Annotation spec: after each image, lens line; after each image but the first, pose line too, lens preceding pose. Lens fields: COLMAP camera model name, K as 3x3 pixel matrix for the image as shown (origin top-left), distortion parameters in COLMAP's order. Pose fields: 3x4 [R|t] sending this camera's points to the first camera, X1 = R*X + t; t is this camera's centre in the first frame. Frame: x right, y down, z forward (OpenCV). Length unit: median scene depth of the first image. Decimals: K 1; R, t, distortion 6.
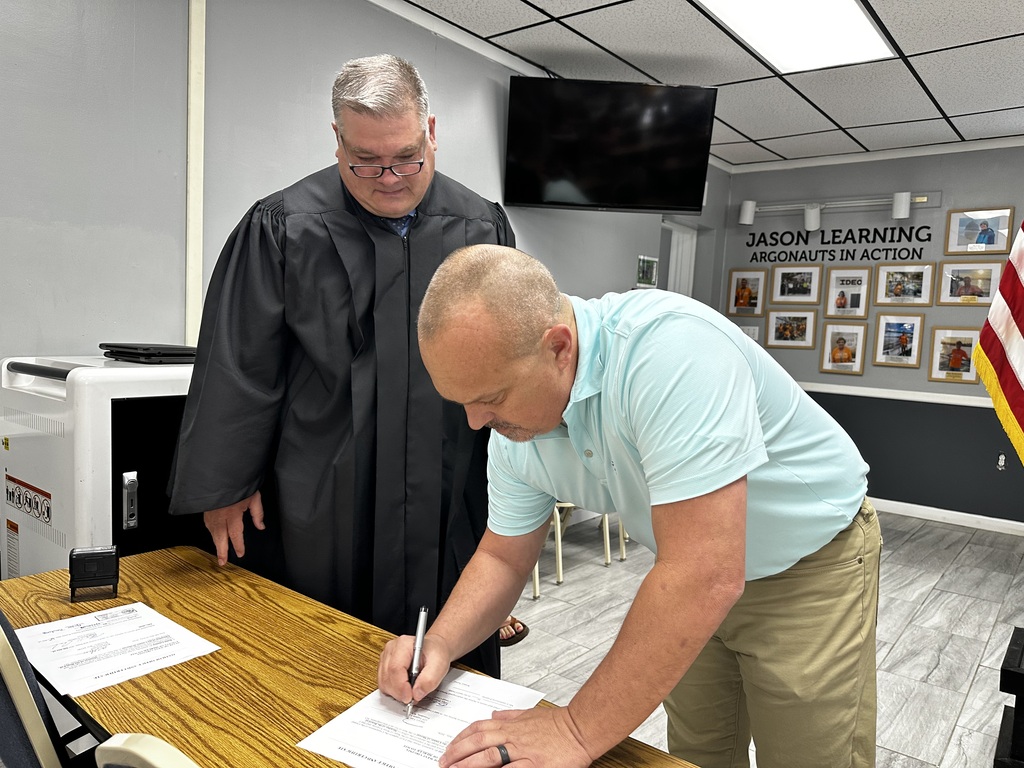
lens RADIAL K [[741.1, 0, 520.9], [0, 741.1, 391.9], [0, 0, 1]] dist [0.055574, -0.056710]
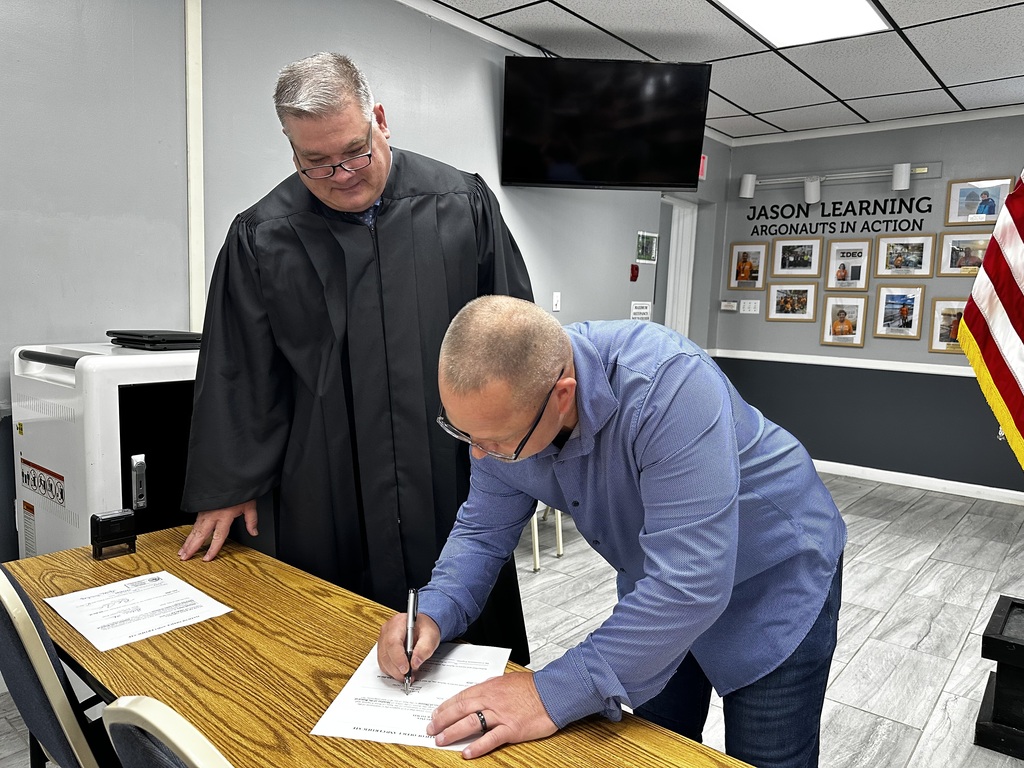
lens RADIAL K [[741.1, 0, 517.3], [0, 741.1, 383.5], [0, 0, 1]] dist [0.055574, -0.056710]
pose [[0.999769, -0.012652, -0.017362, 0.014485], [0.013063, 0.999631, 0.023799, -0.005668], [0.017054, -0.024021, 0.999566, -0.018047]]
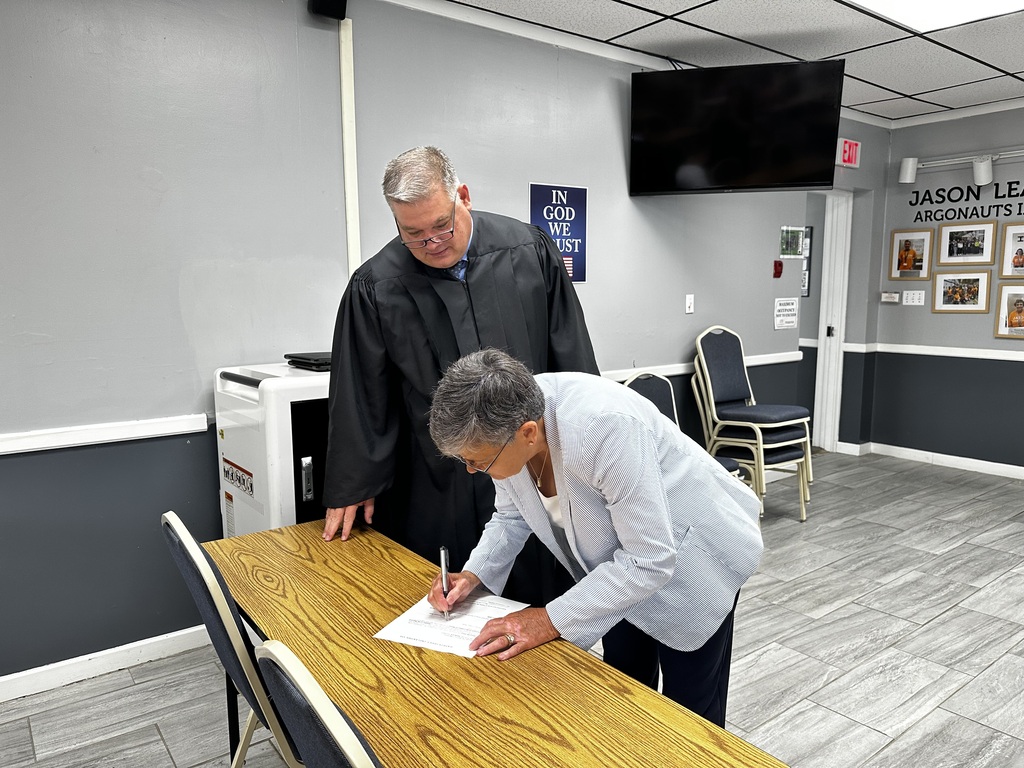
lens RADIAL K [[741.1, 0, 509.5], [0, 741.1, 387.5], [0, 0, 1]] dist [0.055574, -0.056710]
pose [[0.968336, -0.019811, -0.248864, 0.074882], [0.029879, 0.998878, 0.036742, -0.026385], [0.247856, -0.043014, 0.967841, -0.079797]]
